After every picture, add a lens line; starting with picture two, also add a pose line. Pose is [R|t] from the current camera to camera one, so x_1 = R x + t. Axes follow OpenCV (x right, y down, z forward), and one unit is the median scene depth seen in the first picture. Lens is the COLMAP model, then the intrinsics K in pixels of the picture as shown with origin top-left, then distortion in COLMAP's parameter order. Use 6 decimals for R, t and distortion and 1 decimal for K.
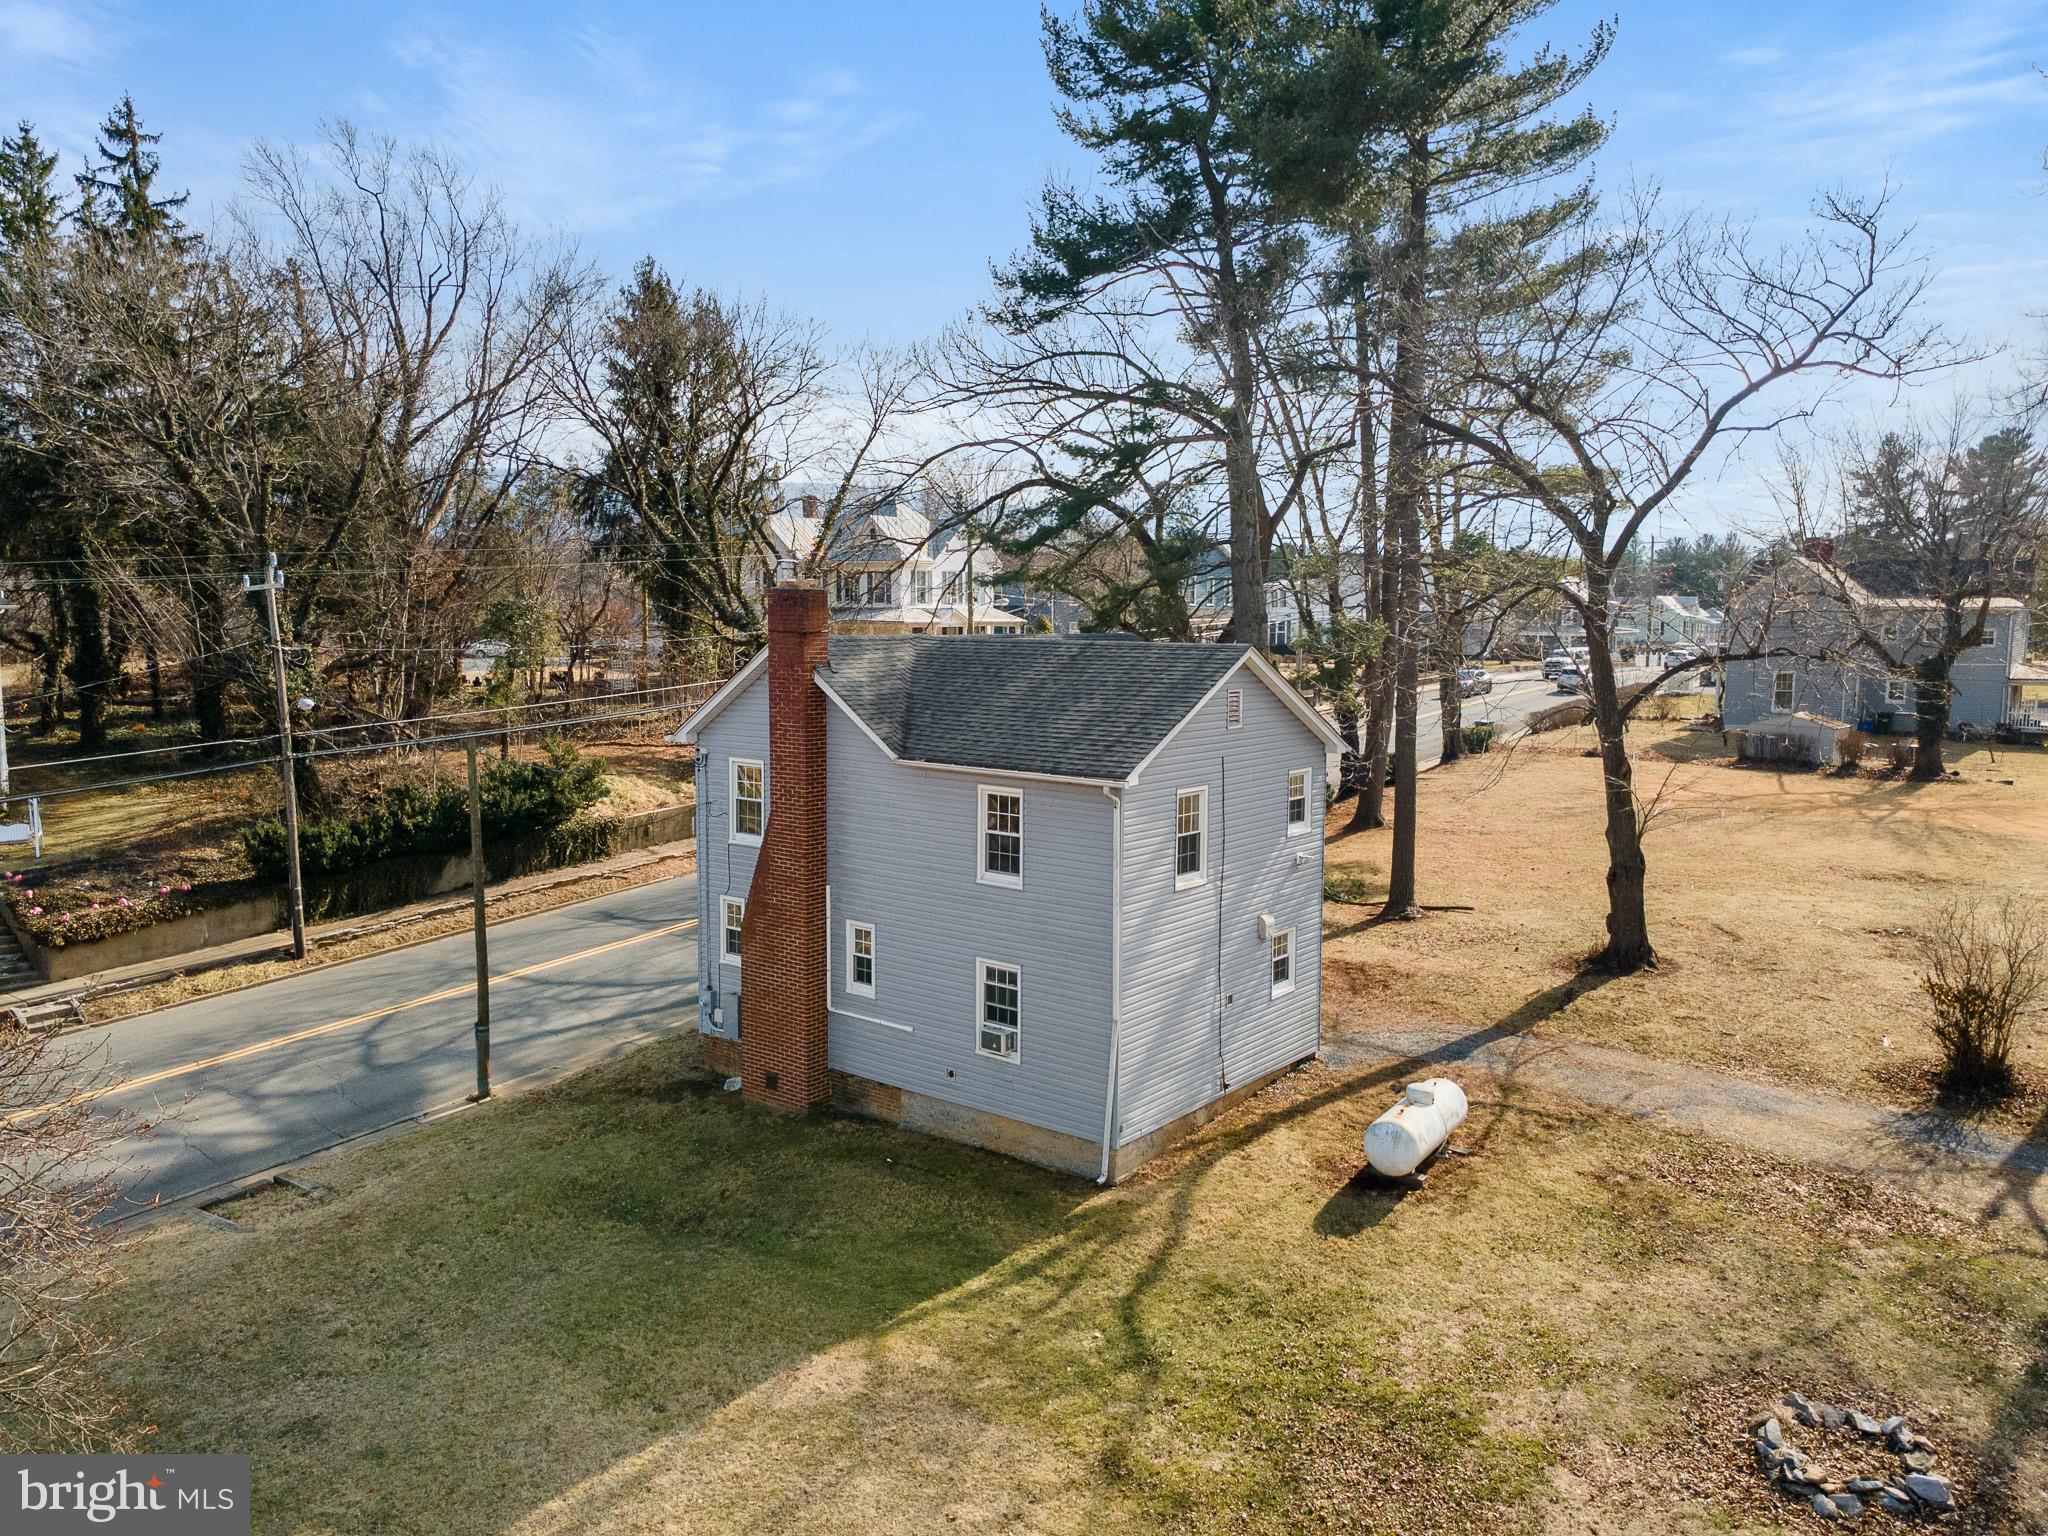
lens RADIAL K [[1472.1, 0, 1024.0], [0, 1472.1, 768.0], [0, 0, 1]] dist [0.033794, 0.049822]
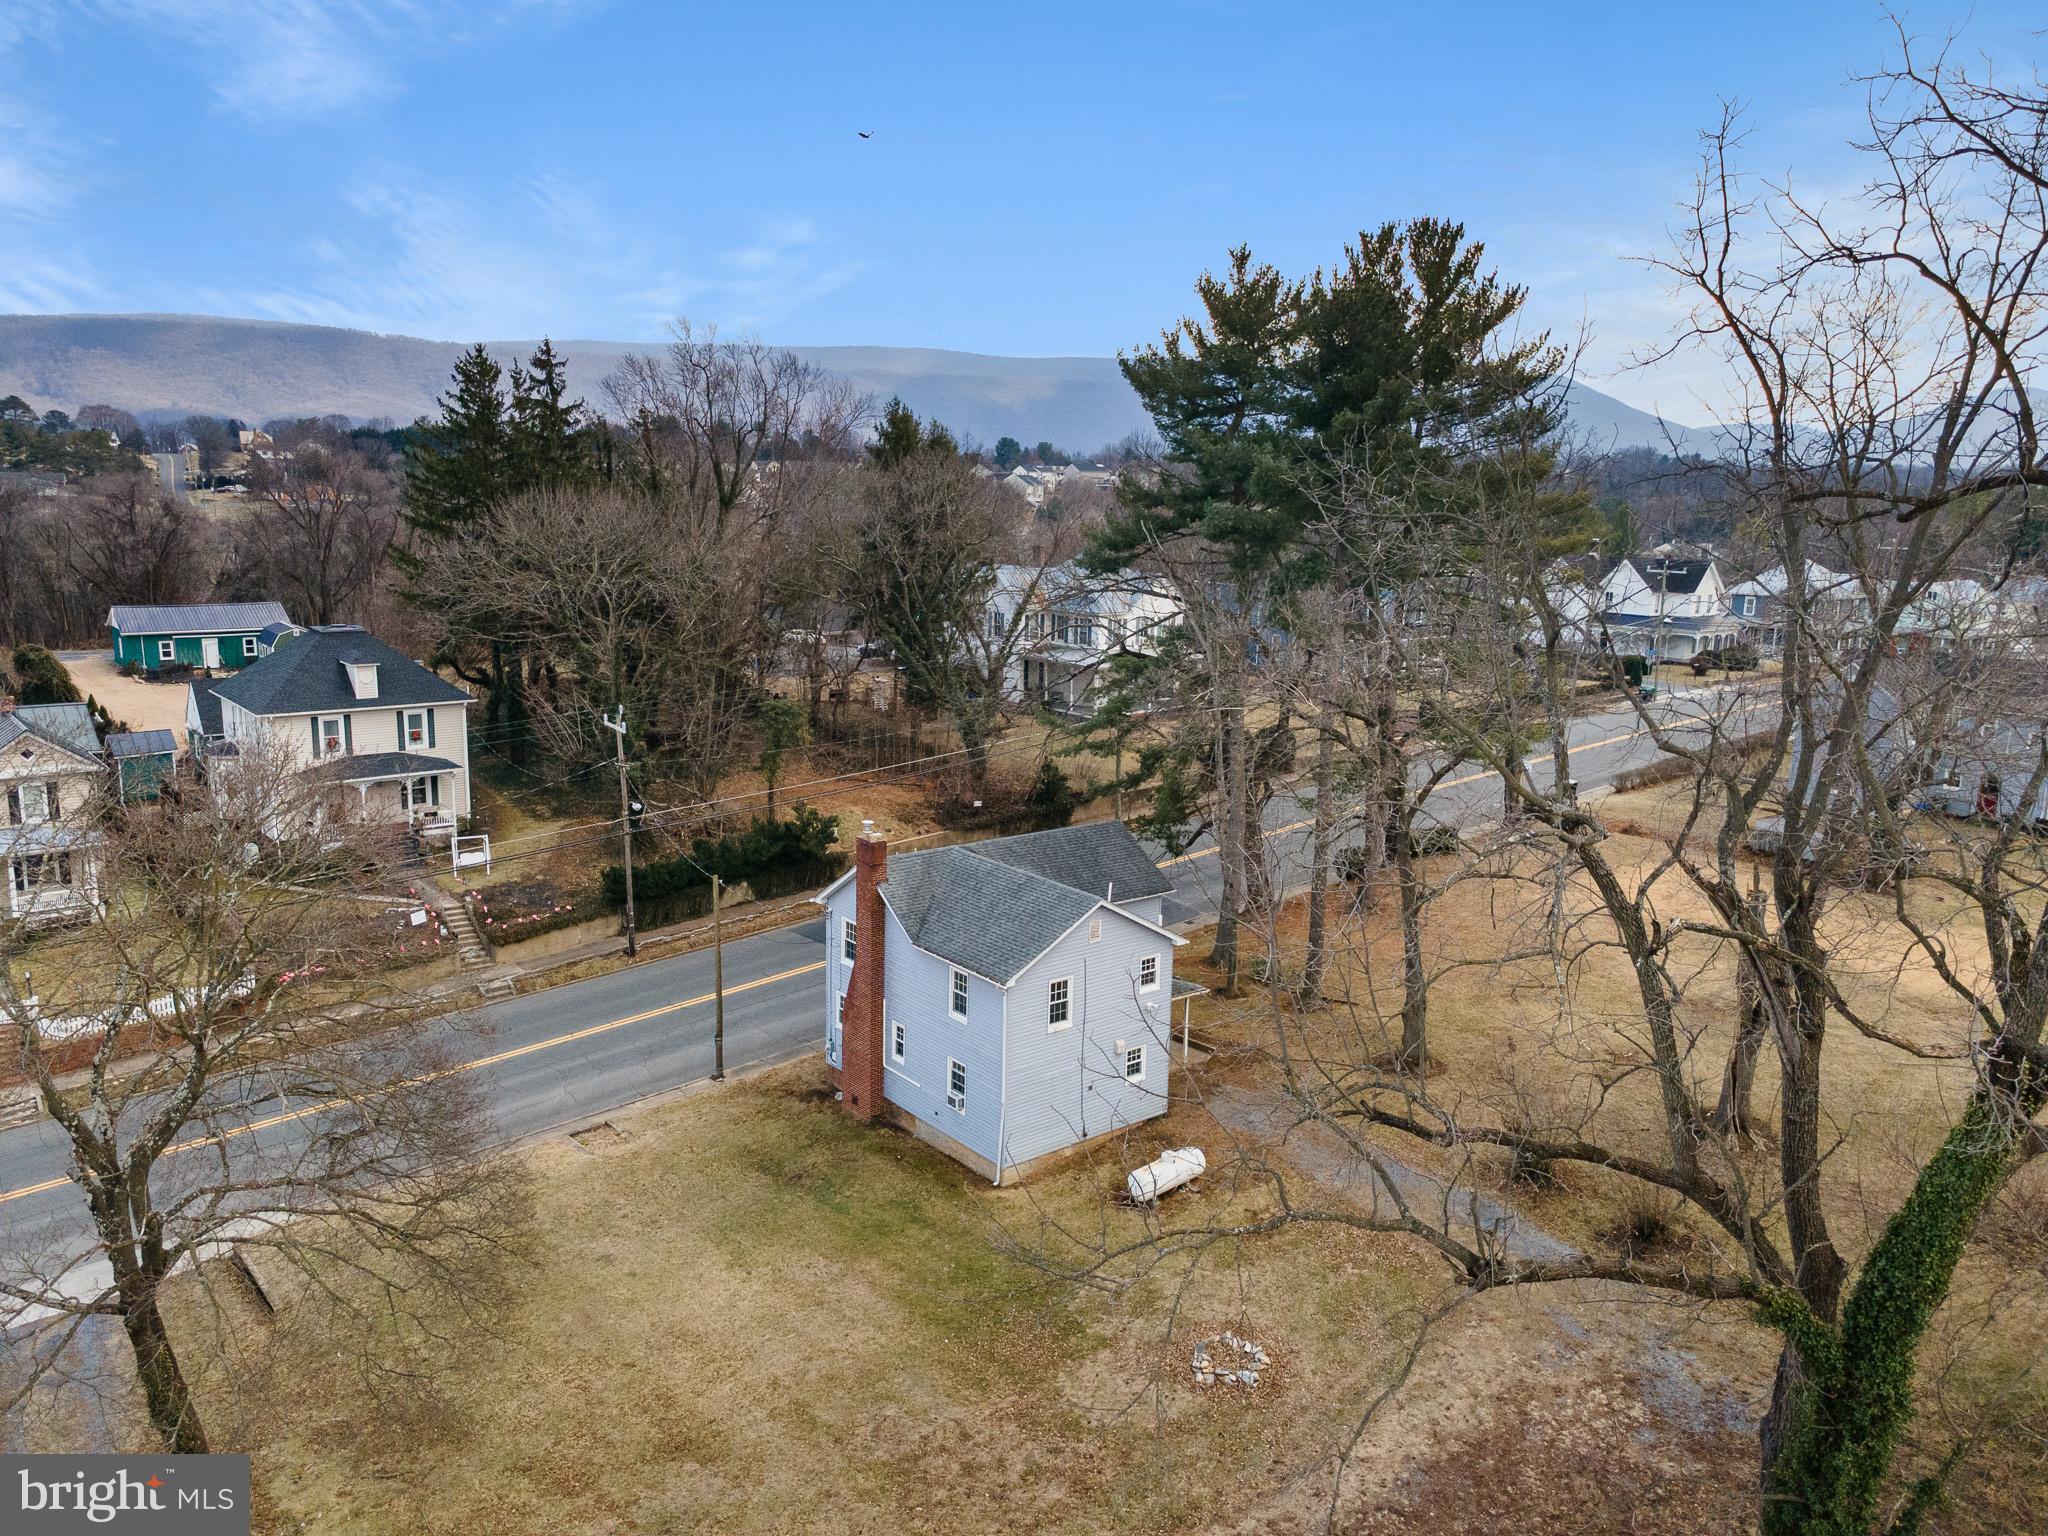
lens RADIAL K [[1472.1, 0, 1024.0], [0, 1472.1, 768.0], [0, 0, 1]] dist [0.033794, 0.049822]
pose [[0.975293, 0.054694, -0.214039, 0.377910], [-0.037868, 0.995918, 0.081938, -0.332908], [0.217647, -0.071808, 0.973382, -0.650093]]
